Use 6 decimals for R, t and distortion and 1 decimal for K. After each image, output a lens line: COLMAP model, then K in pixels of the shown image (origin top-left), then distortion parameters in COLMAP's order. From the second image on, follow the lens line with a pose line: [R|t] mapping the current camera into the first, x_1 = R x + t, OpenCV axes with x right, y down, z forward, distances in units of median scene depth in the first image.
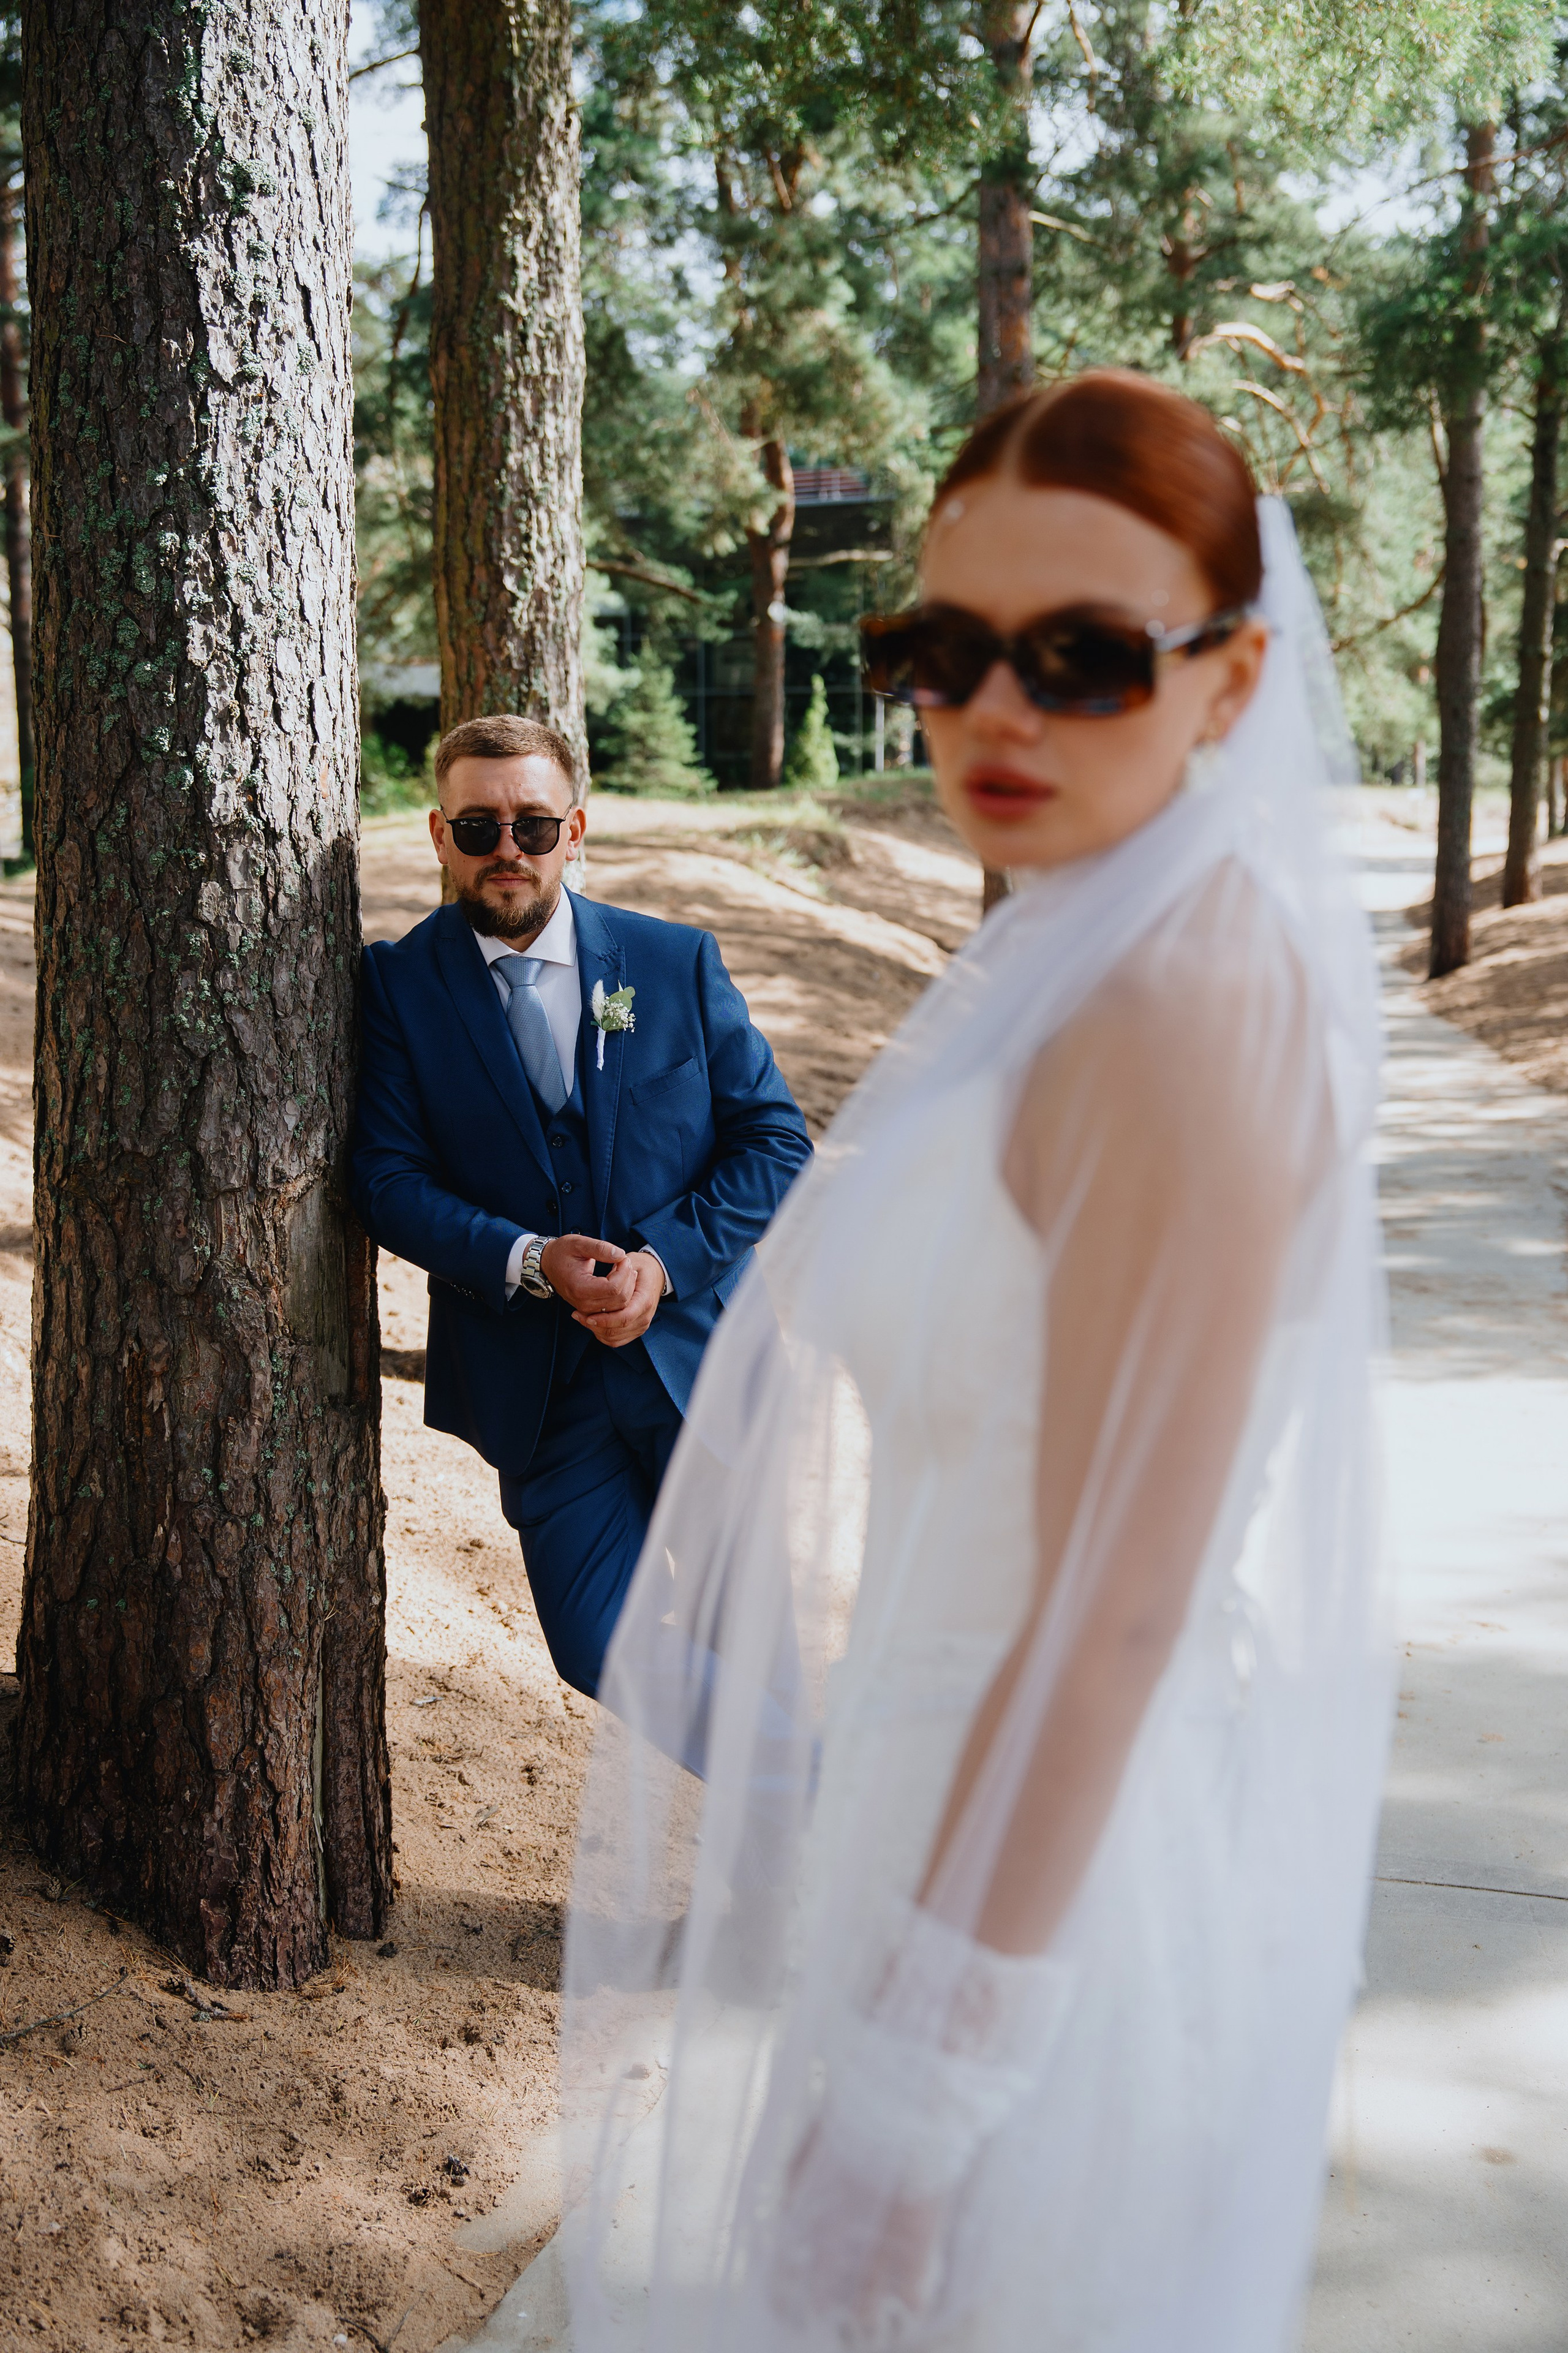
lens RADIAL K [[2402.9, 0, 784.9], [0, 2402.9, 1171.8], [0, 0, 1]] dist [0.029617, 0.000000]
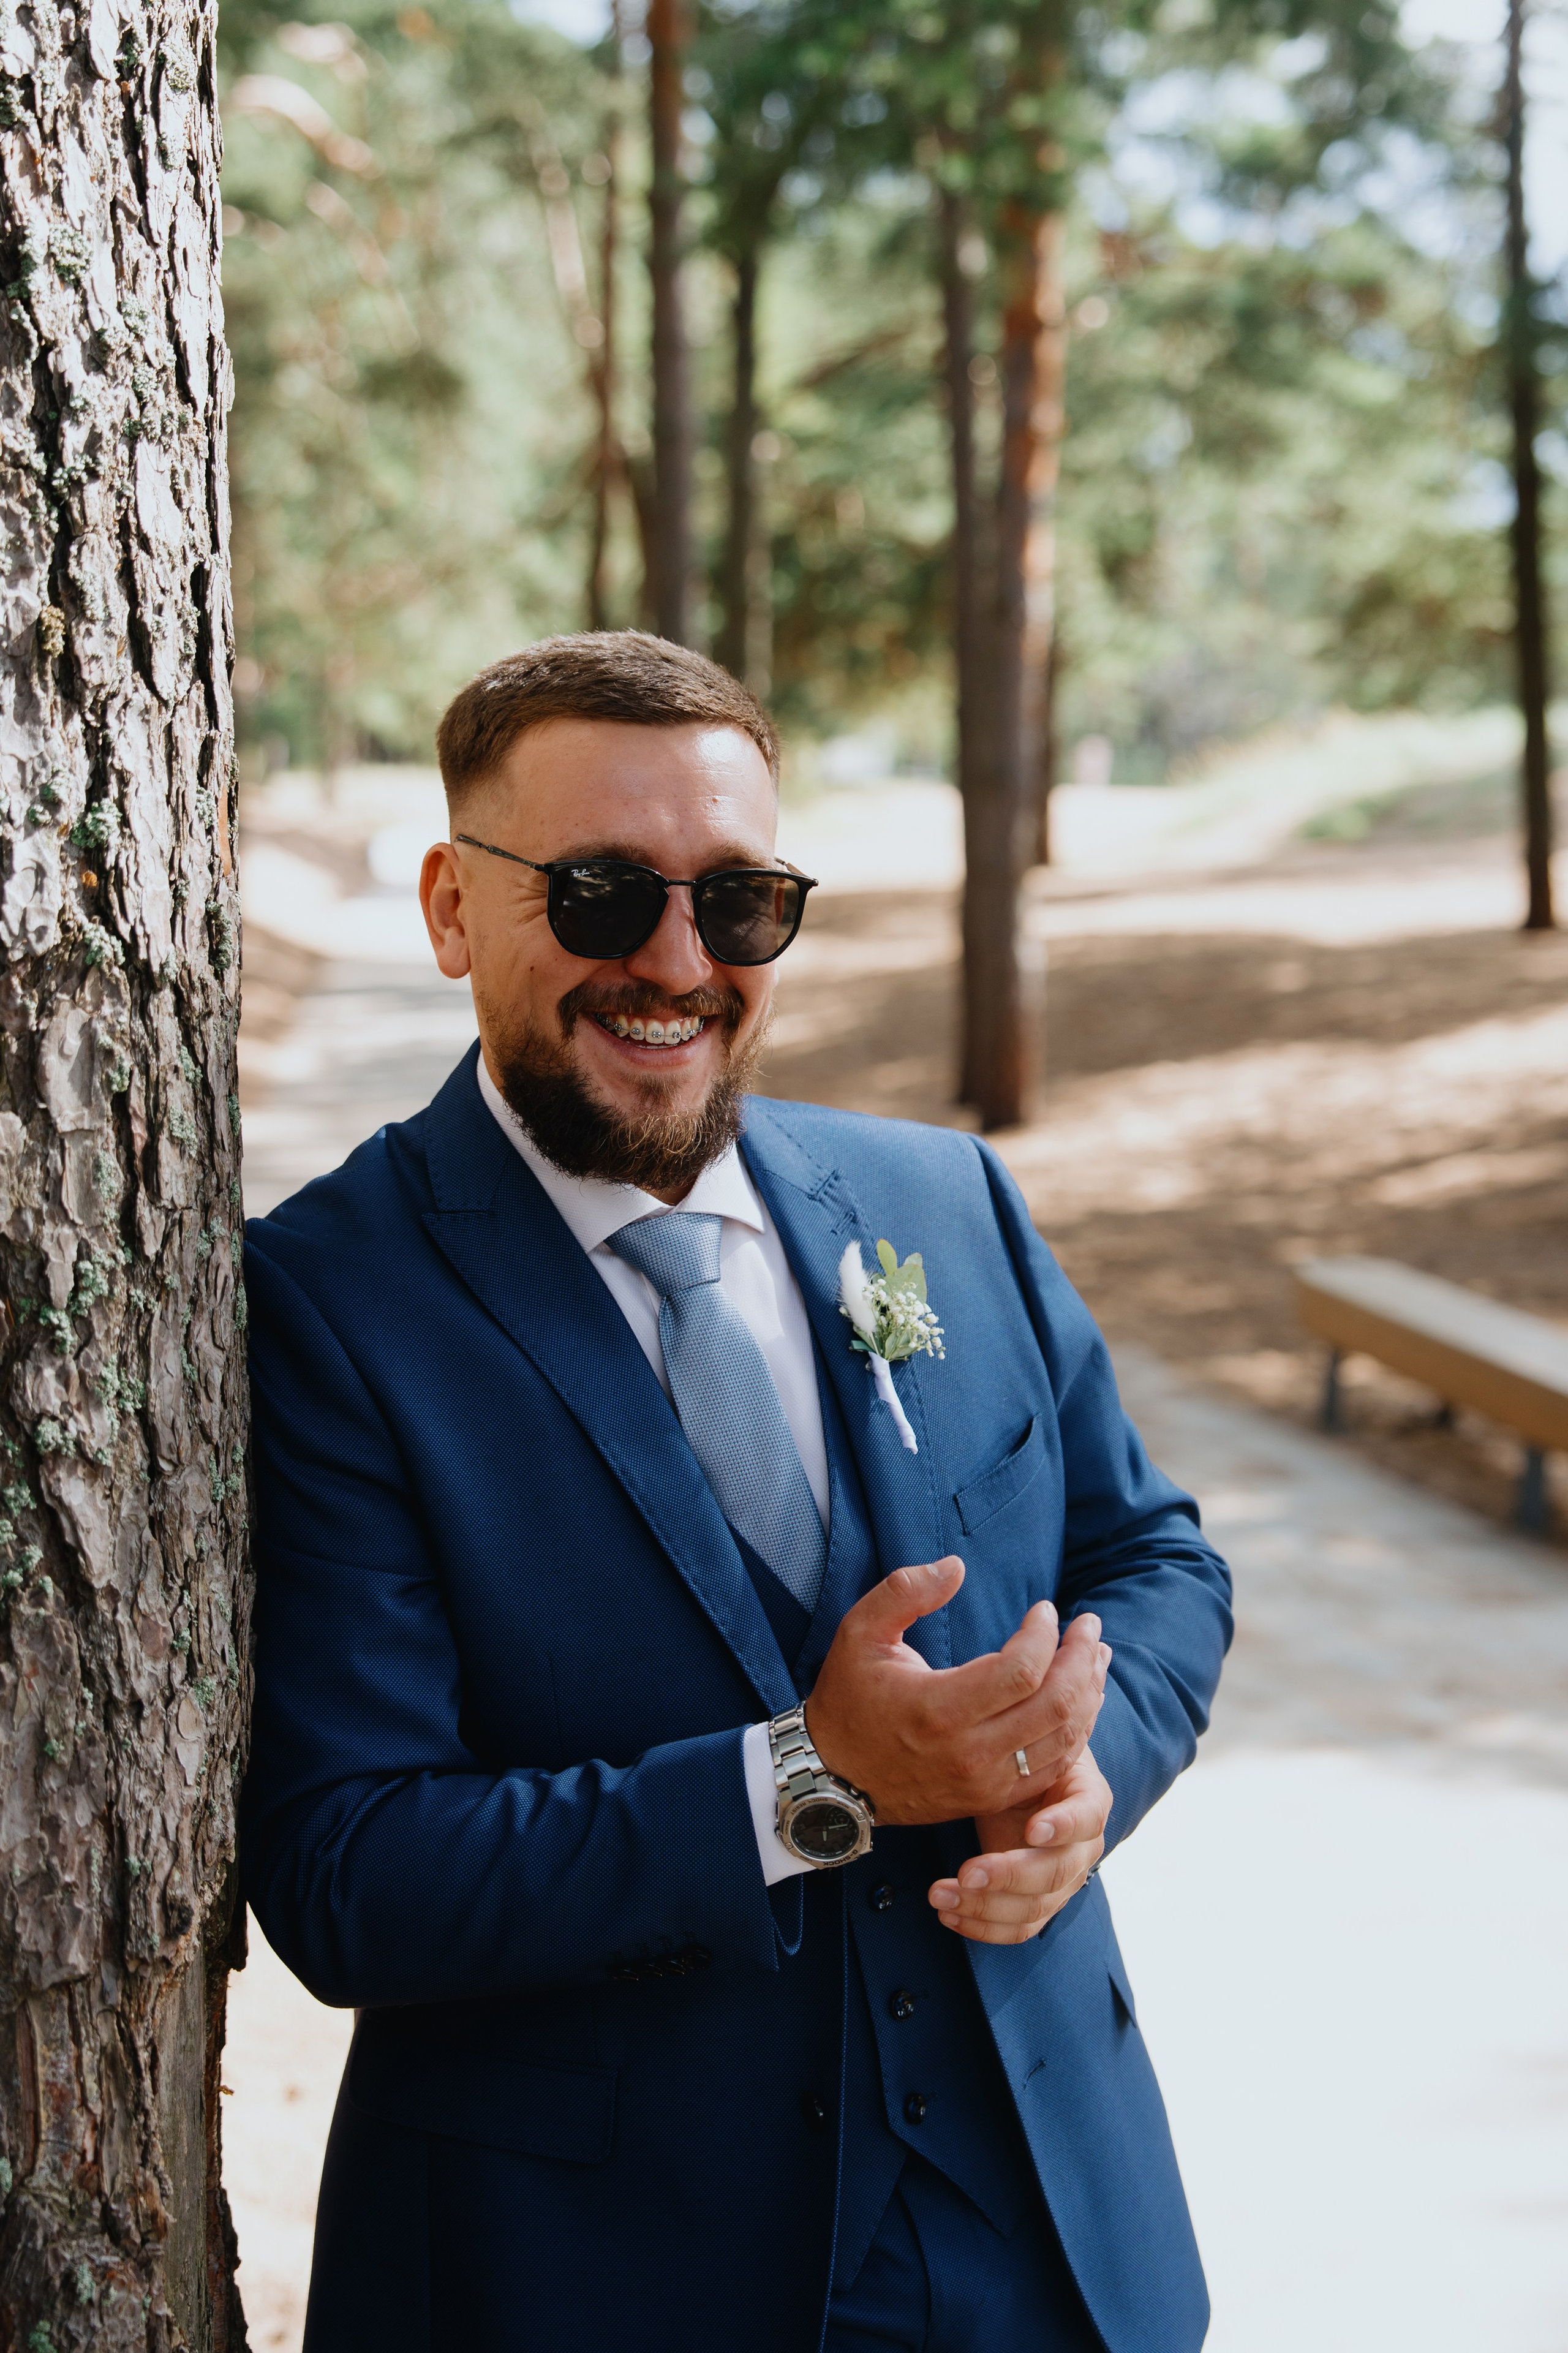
lens RADIAL K [[3433.1, 0, 778.3], [0, 3433.1, 1185.1], [0, 0, 1]] dist [0.131339, 0.000000]
pose [[0.940767, -0.020945, 0.338406, -0.300598], [0.035218, 0.998728, -0.036090, -0.086701], [-0.337219, 0.045871, 0.940308, 0.478705]]
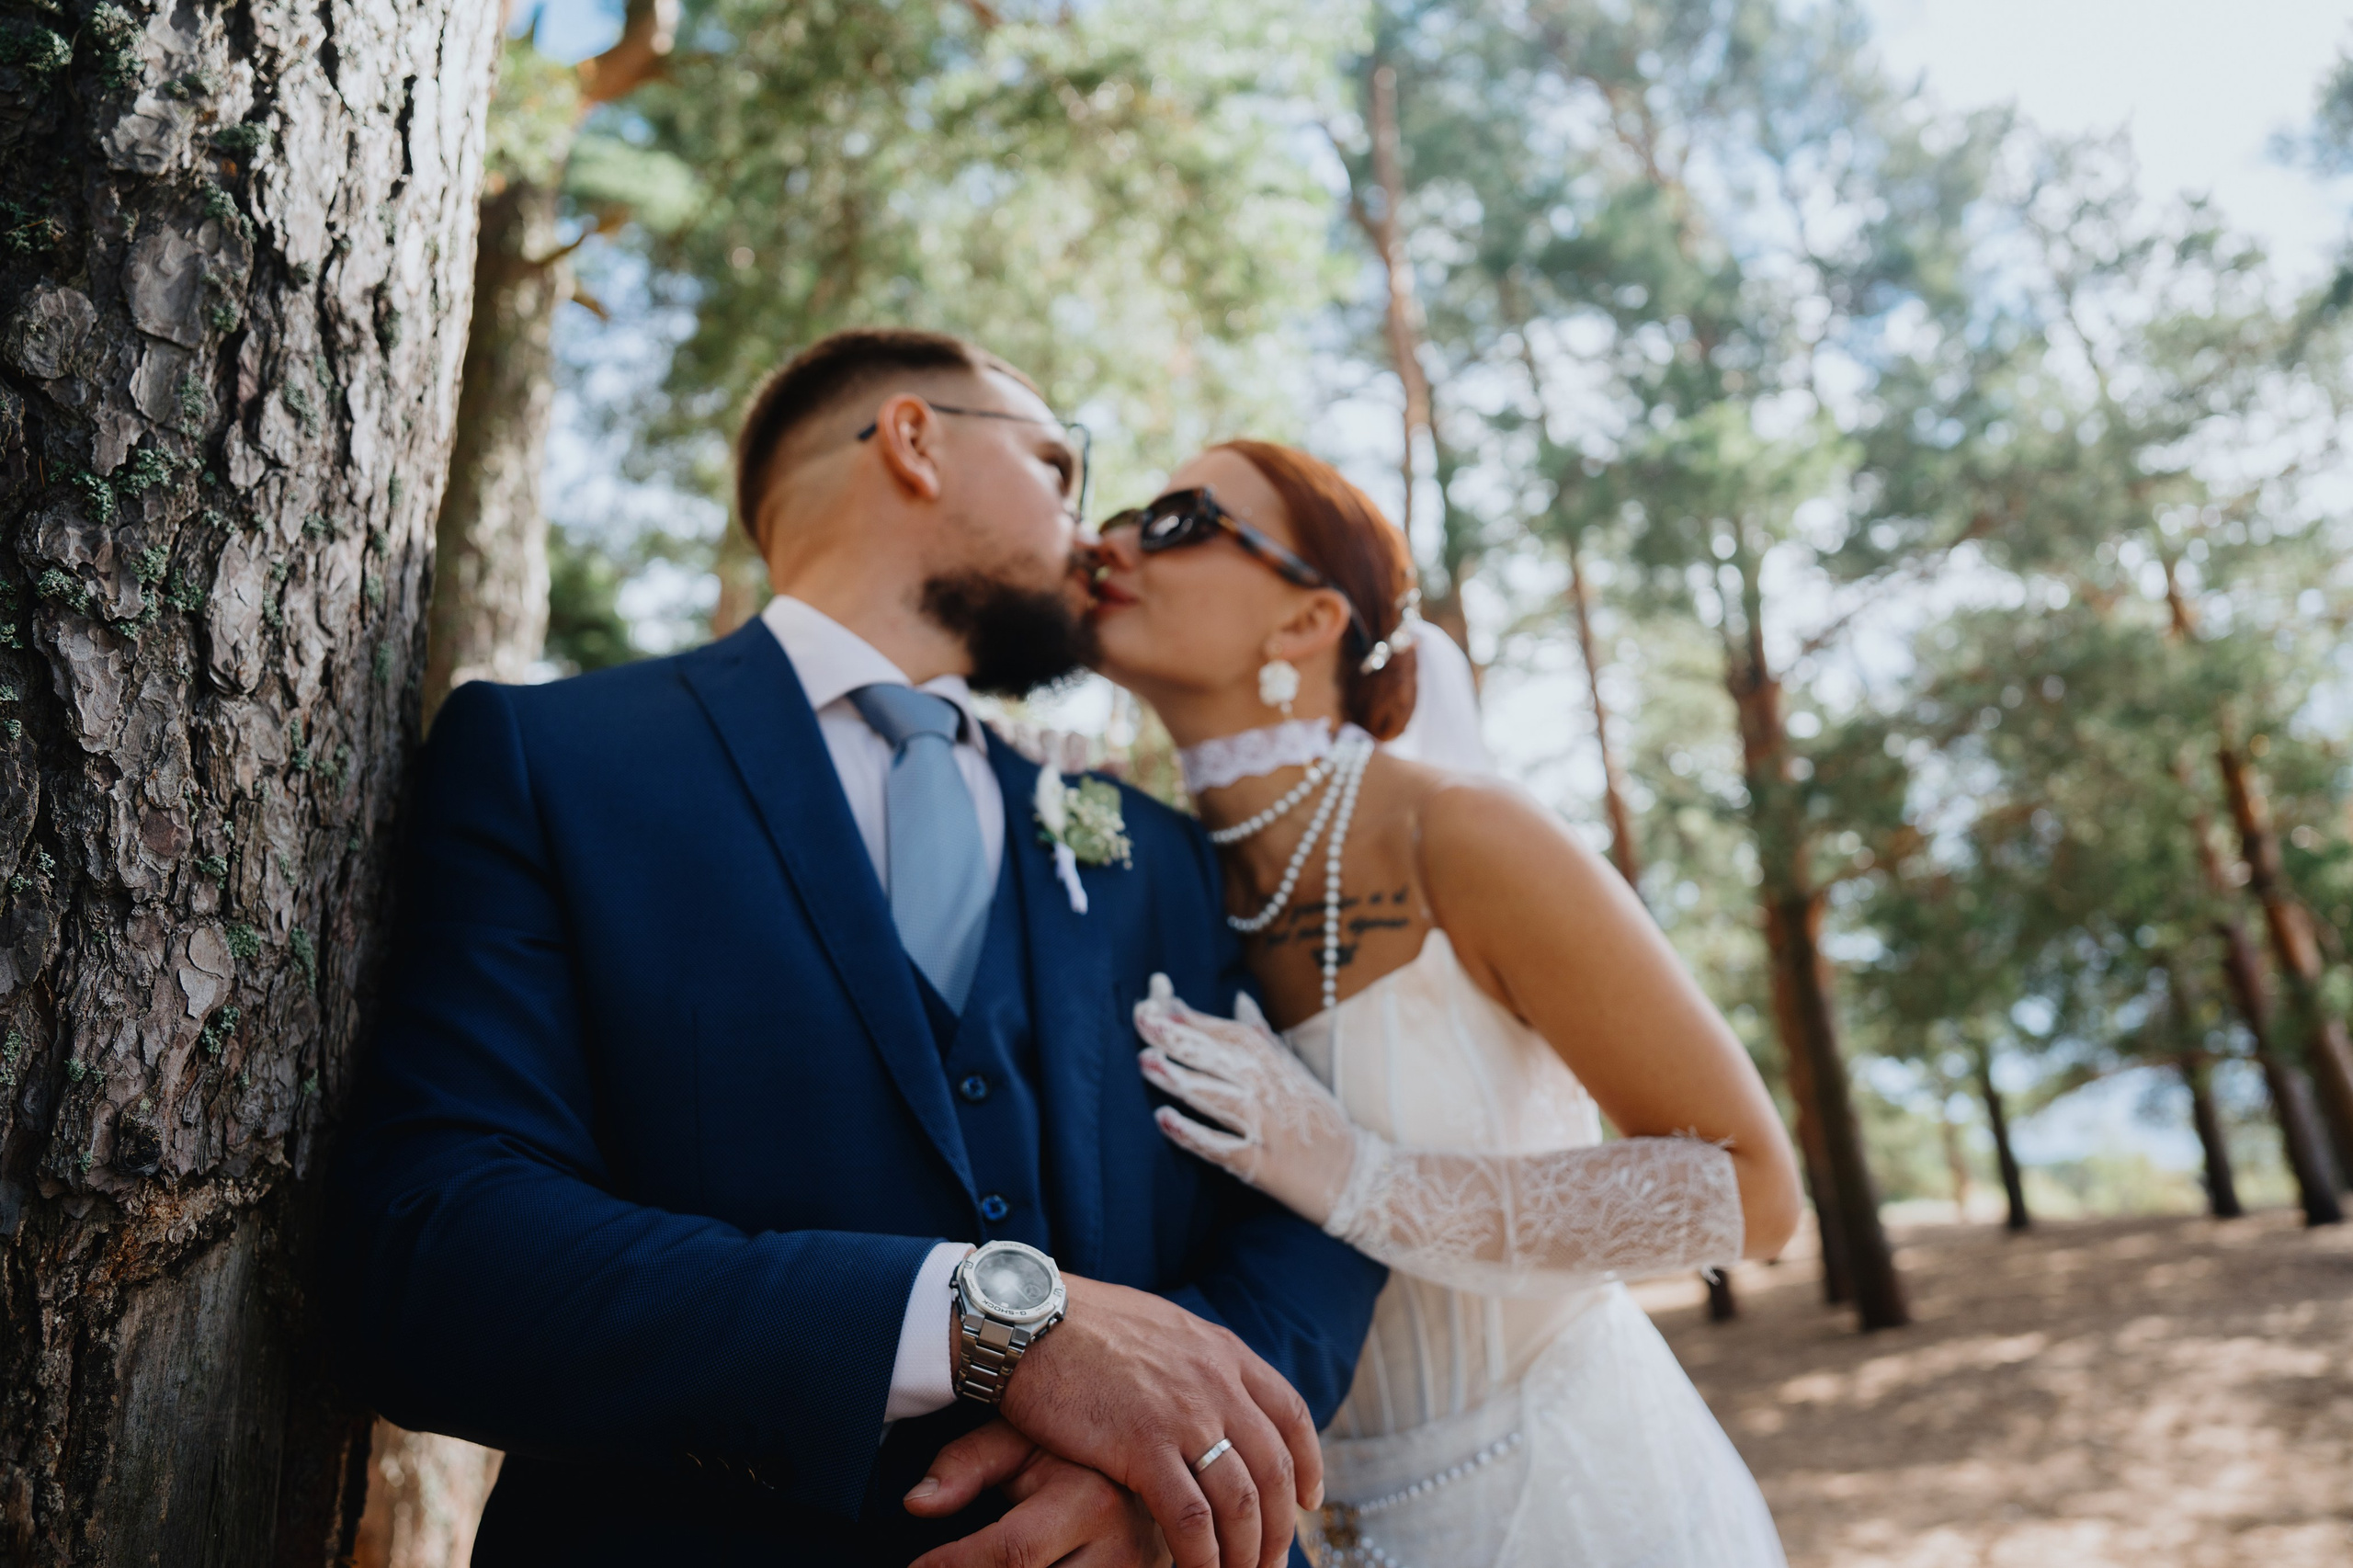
lens RADIAL K [[1576.3, 0, 1180.5], [0, 1576.3, 783.6], [0, 0, 1]] dist [-0.022898, 0.003811]
pose [[0.916176, 0.079924, 0.392726, -0.172003], [0.108310, 0.894074, -0.434627, 0.058969], [-0.385863, 0.440731, 0.810473, 0.779505]]
